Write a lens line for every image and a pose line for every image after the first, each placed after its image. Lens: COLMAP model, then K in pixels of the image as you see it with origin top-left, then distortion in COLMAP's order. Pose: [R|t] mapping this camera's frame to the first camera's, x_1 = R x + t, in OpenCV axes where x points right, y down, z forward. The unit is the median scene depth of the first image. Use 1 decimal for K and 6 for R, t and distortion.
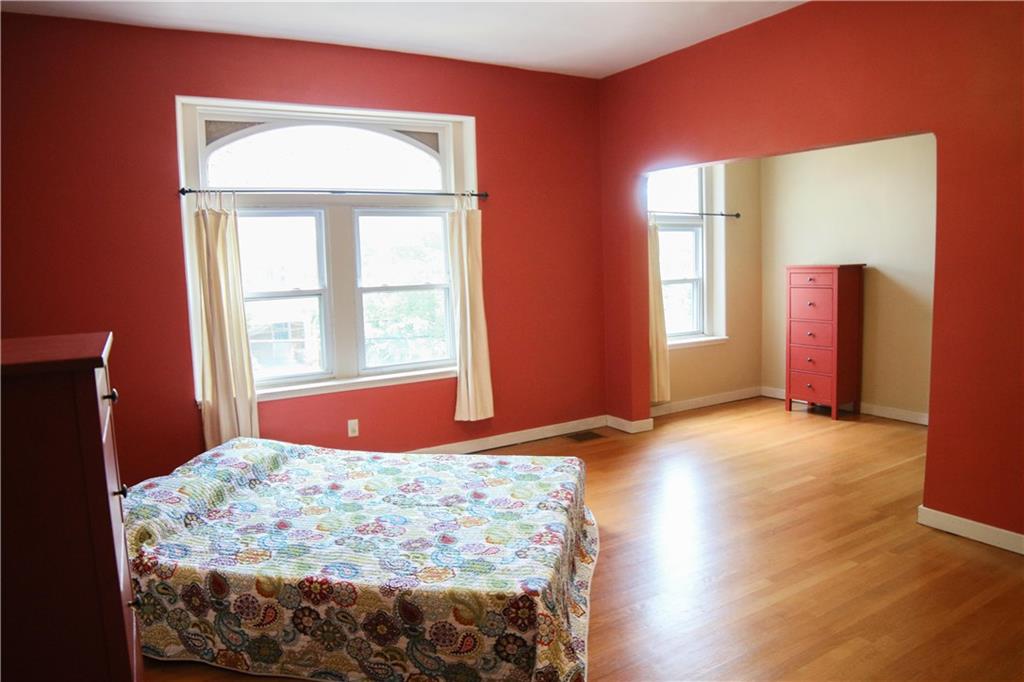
lens RADIAL K [[668.1, 0, 509.1], [0, 668.1, 338.2], [0, 0, 1]] dist [-0.111938, 0.052077]
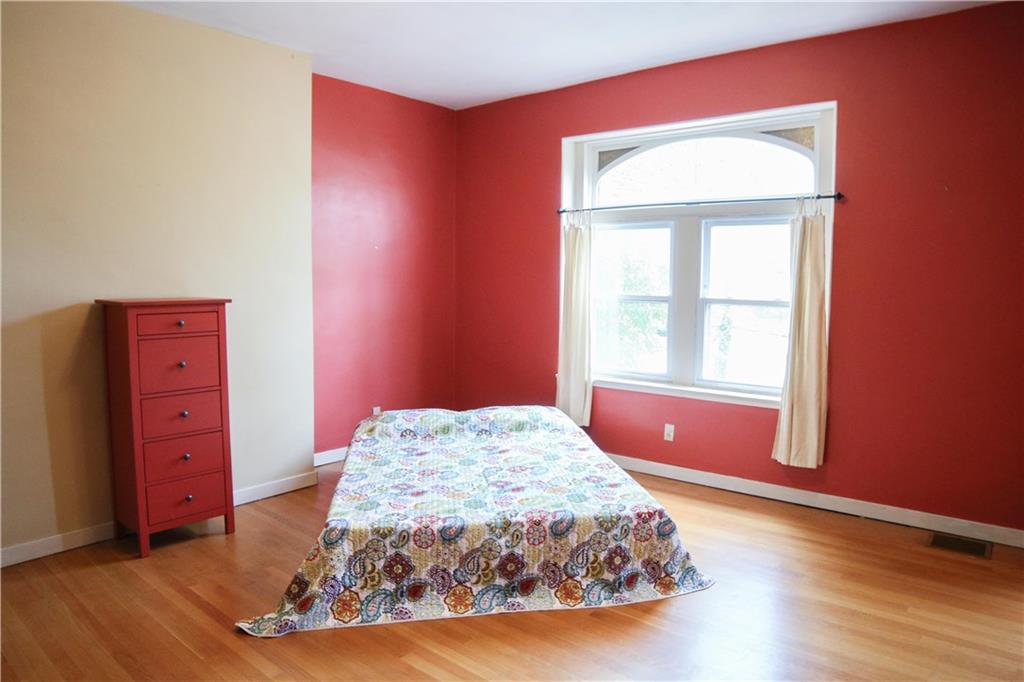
lens RADIAL K [[668.1, 0, 509.1], [0, 668.1, 338.2], [0, 0, 1]] dist [-0.111938, 0.052077]
pose [[0.344483, 0.123721, -0.930604, 0.675678], [-0.127372, 0.988271, 0.084238, -0.070331], [0.930112, 0.089515, 0.356202, 0.422158]]
